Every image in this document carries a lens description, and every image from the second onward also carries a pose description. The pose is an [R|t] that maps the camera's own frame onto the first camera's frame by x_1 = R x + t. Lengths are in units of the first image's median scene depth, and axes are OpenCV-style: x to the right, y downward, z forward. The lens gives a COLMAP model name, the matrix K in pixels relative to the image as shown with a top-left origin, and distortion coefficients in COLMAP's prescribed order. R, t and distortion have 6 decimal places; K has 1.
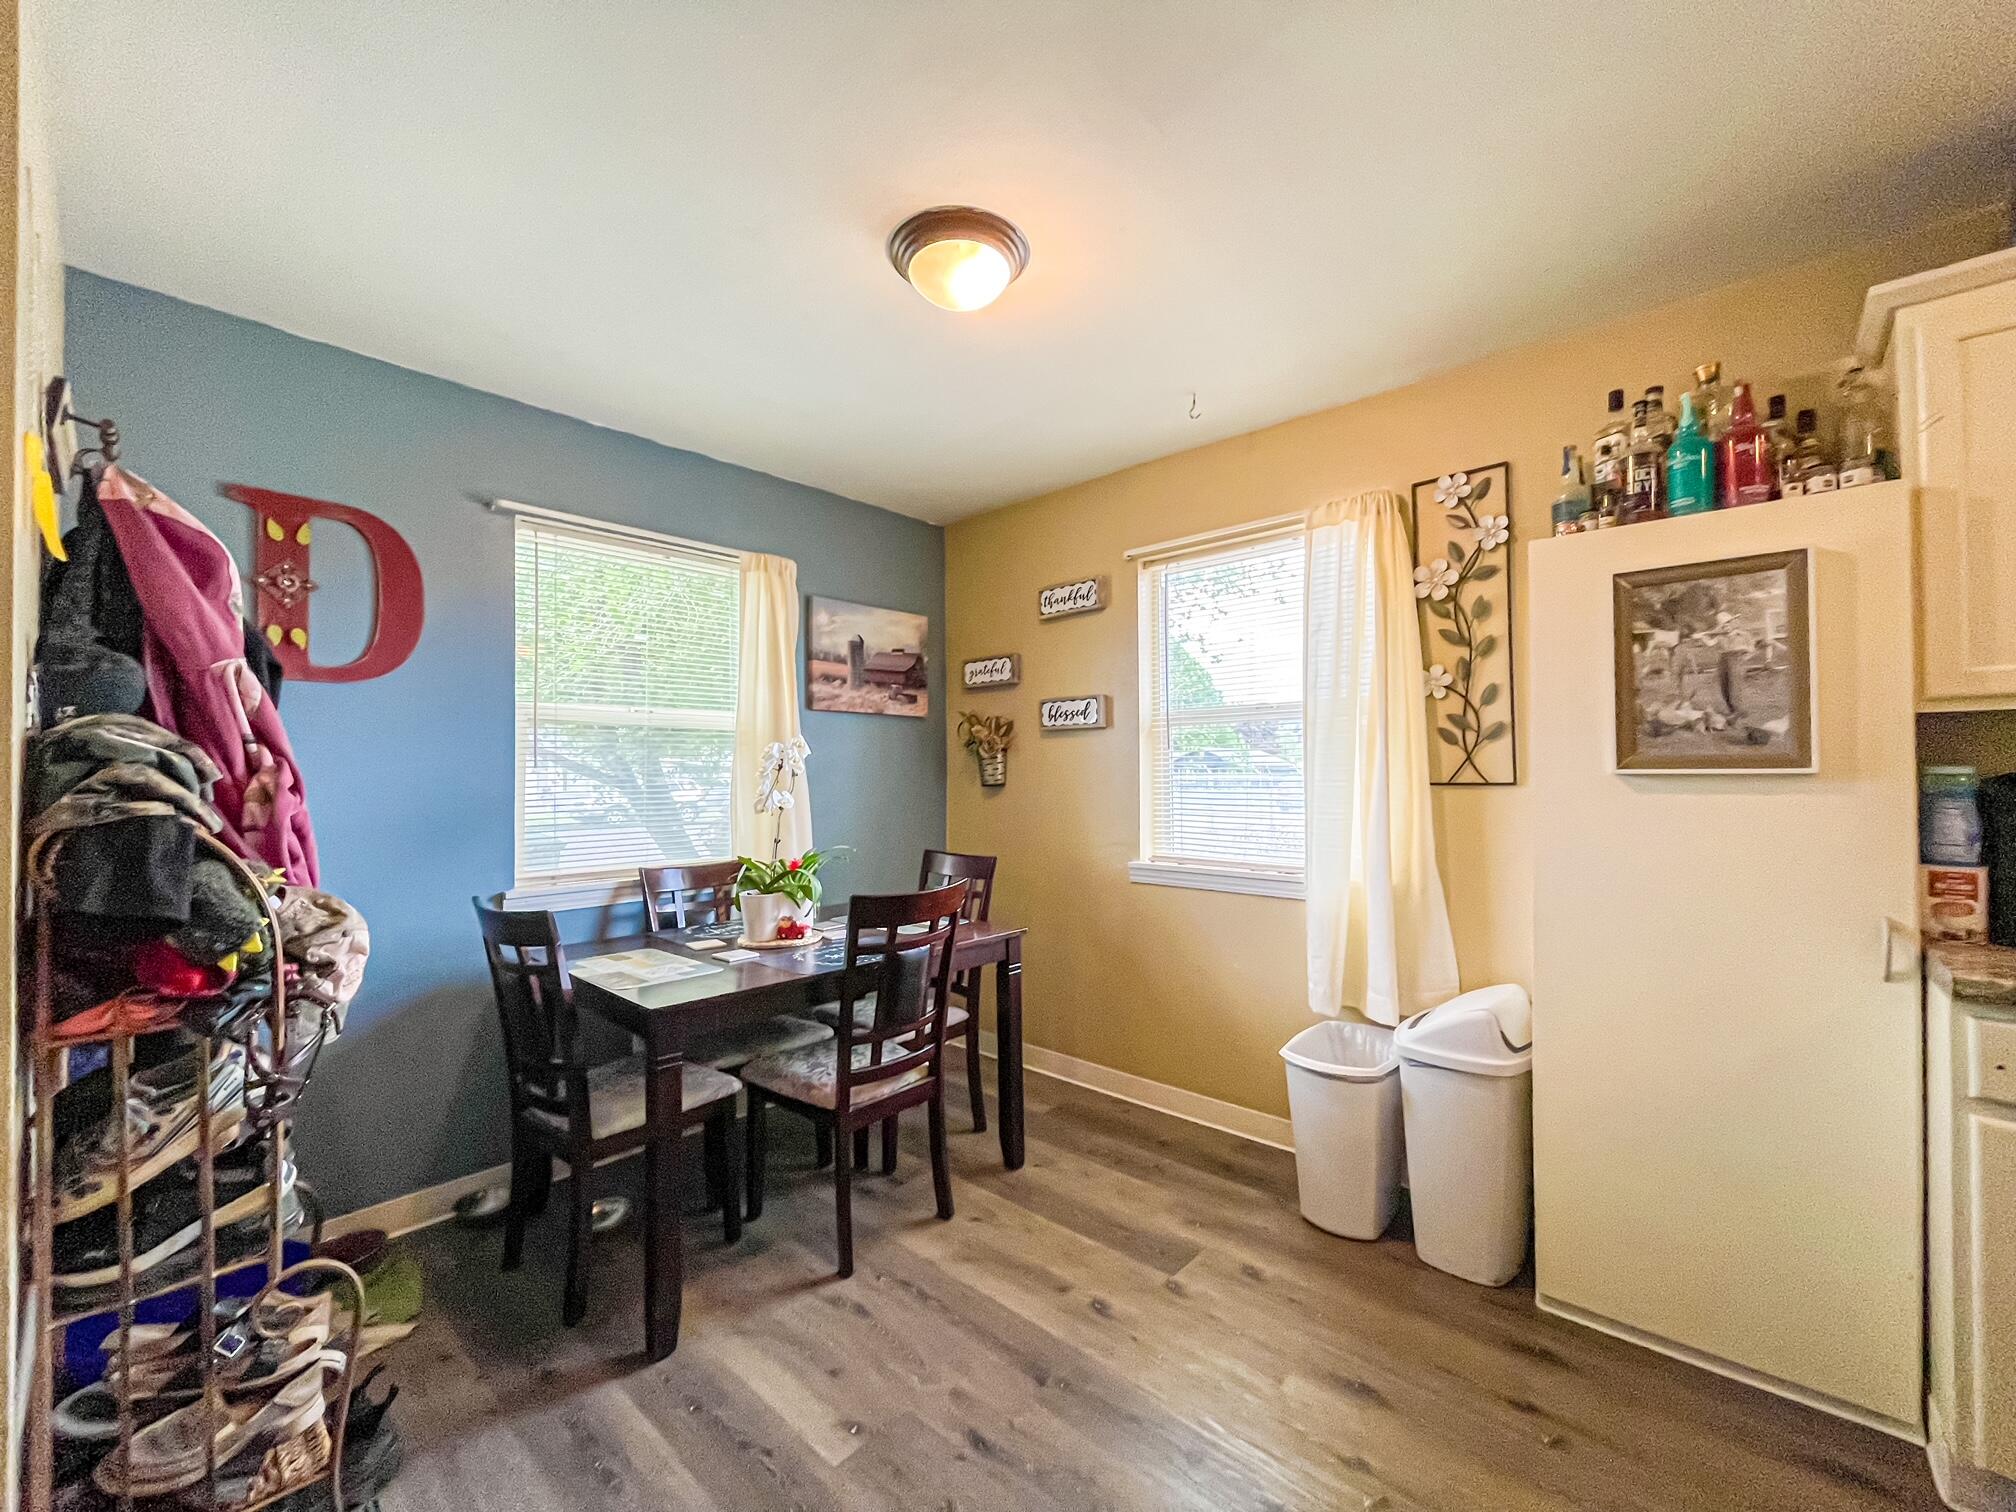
lens RADIAL K [[812.8, 0, 1011.3], [0, 812.8, 762.0], [0, 0, 1]] dist [0.000584, 0.000143]
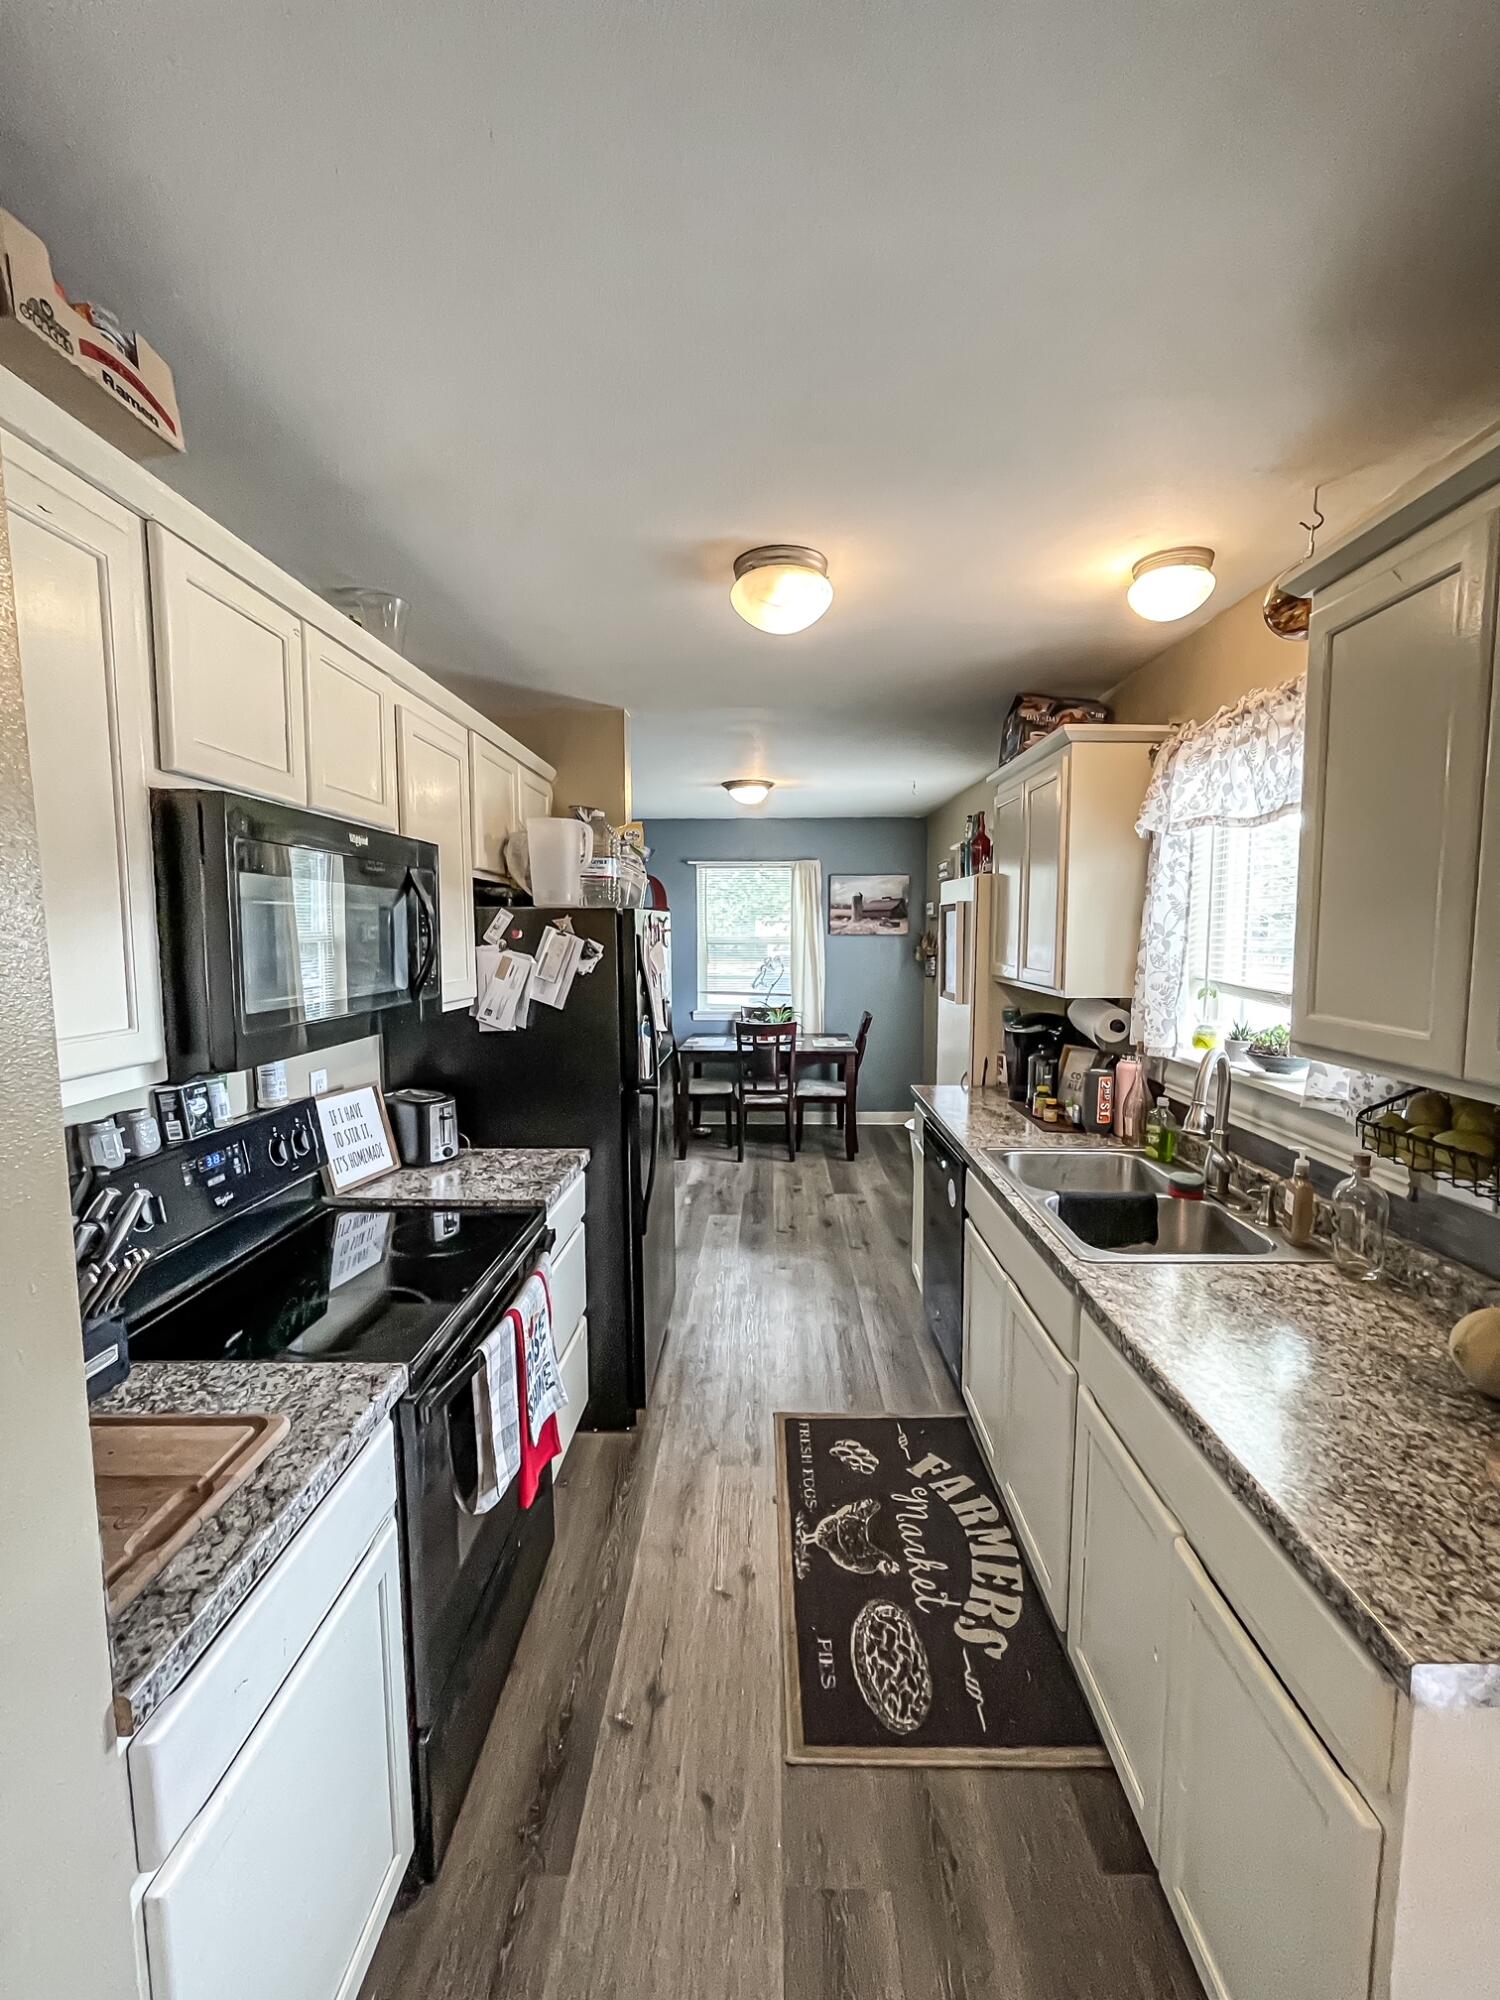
lens RADIAL K [[806.3, 0, 750.0], [0, 806.3, 1000.0], [0, 0, 1]] dist [0.000584, 0.000143]
pose [[0.658883, 0.074118, -0.748585, 1.338265], [0.010407, 0.994141, 0.107590, -0.144709], [0.752174, -0.078680, 0.654251, -0.524813]]
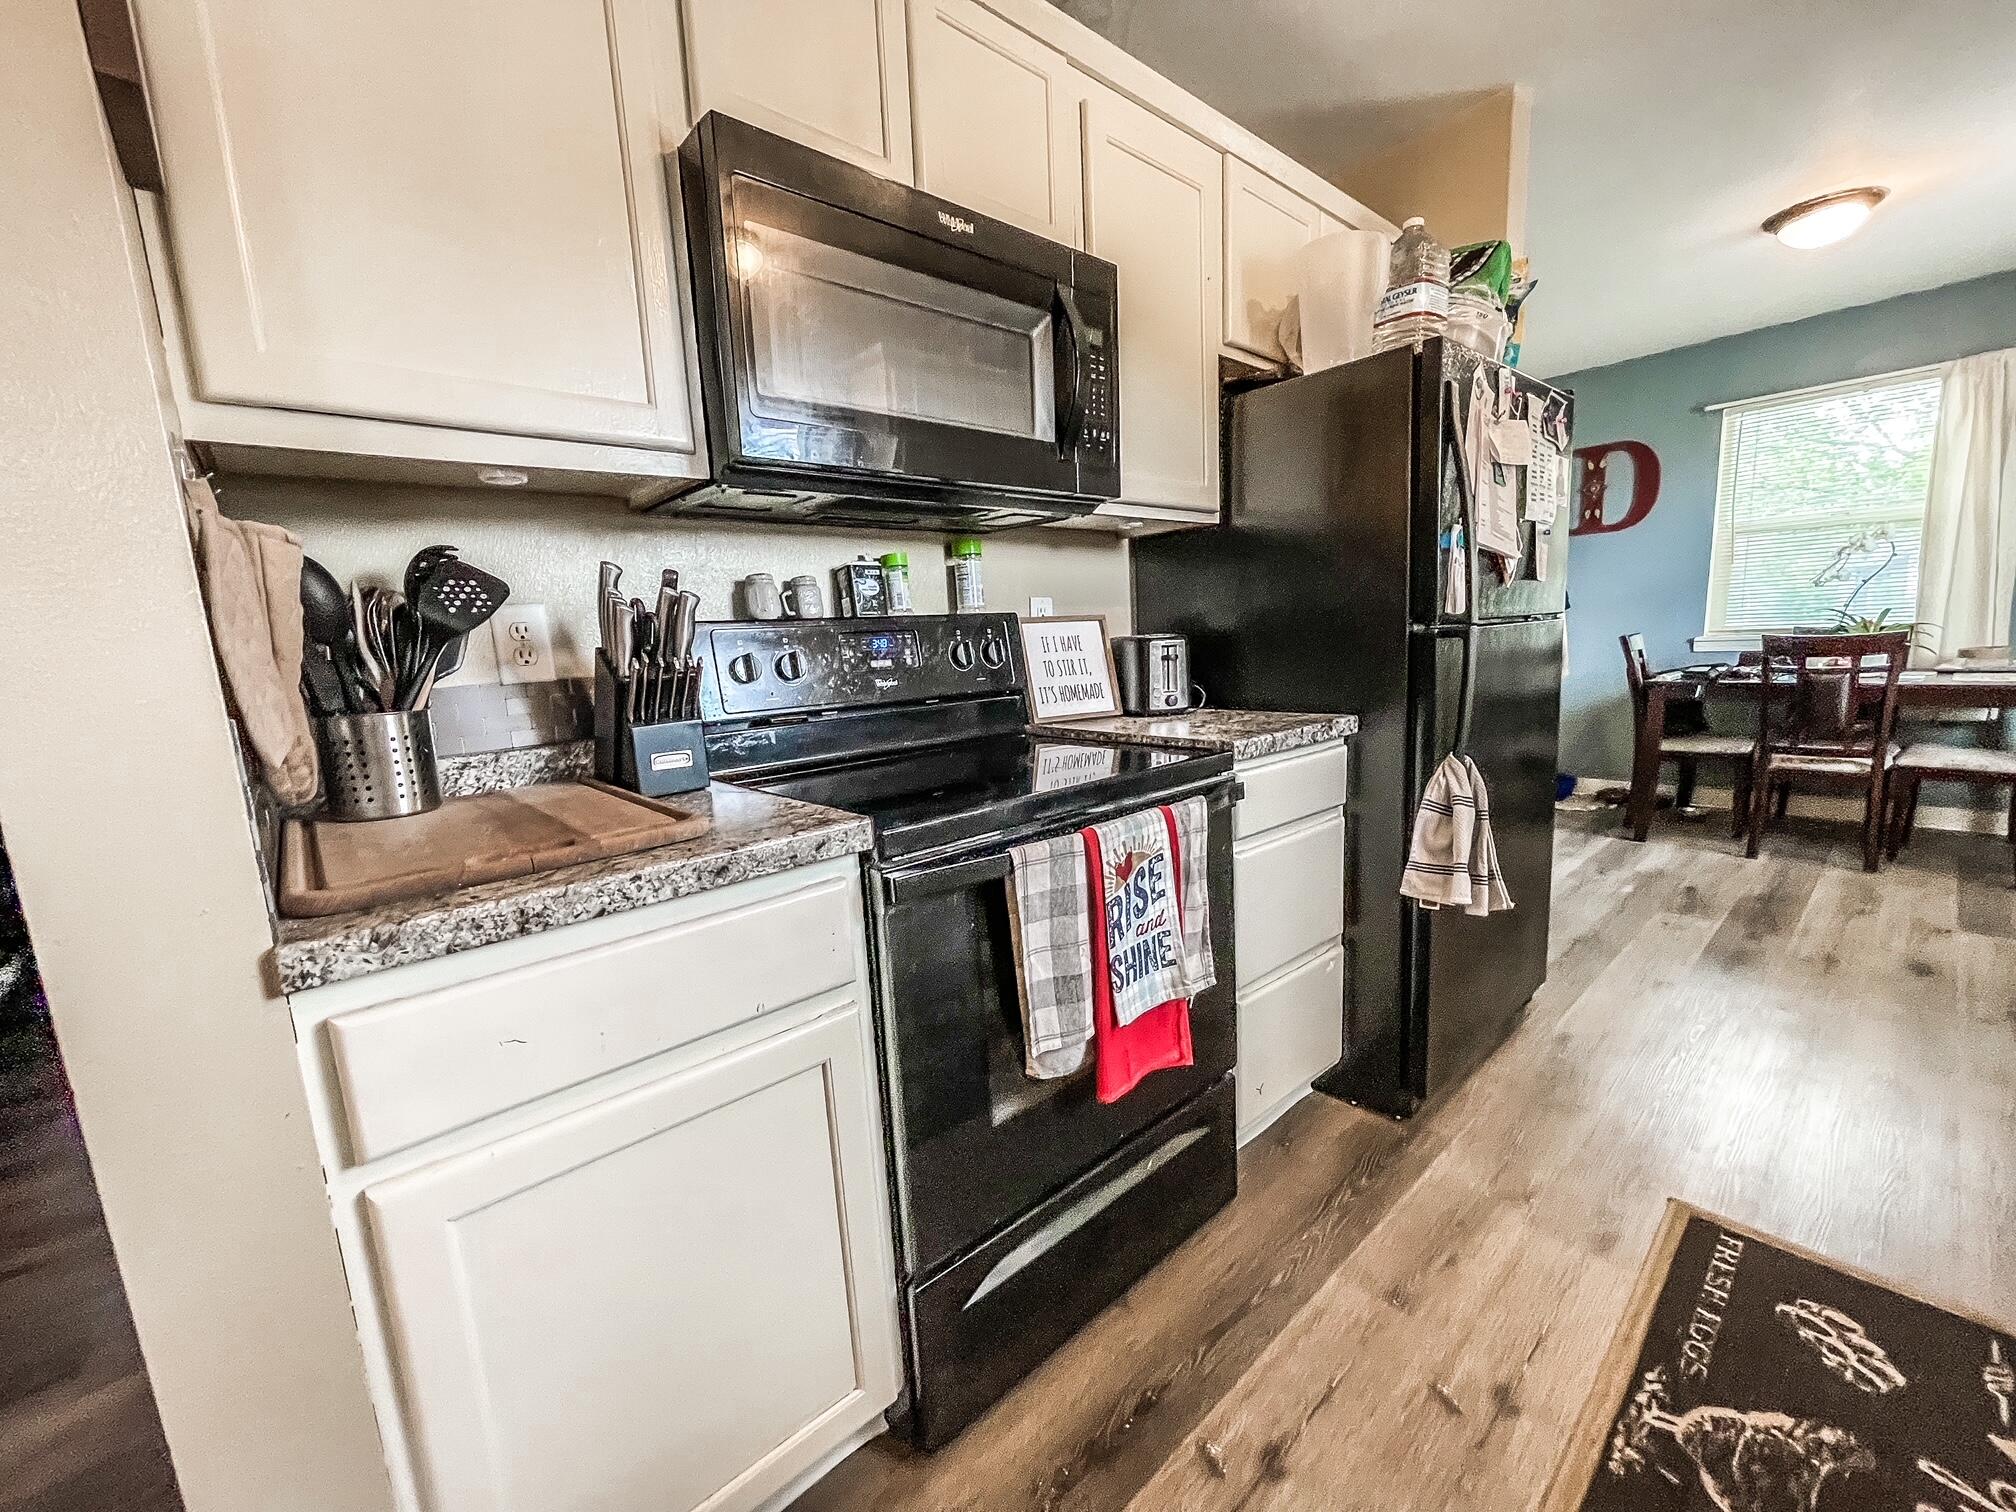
lens RADIAL K [[812.8, 0, 1011.3], [0, 812.8, 762.0], [0, 0, 1]] dist [0.000584, 0.000143]
pose [[-0.102724, 0.165803, -0.980794, 1.217370], [0.068268, 0.984861, 0.159340, 0.038211], [0.992364, -0.050588, -0.112488, -0.275192]]
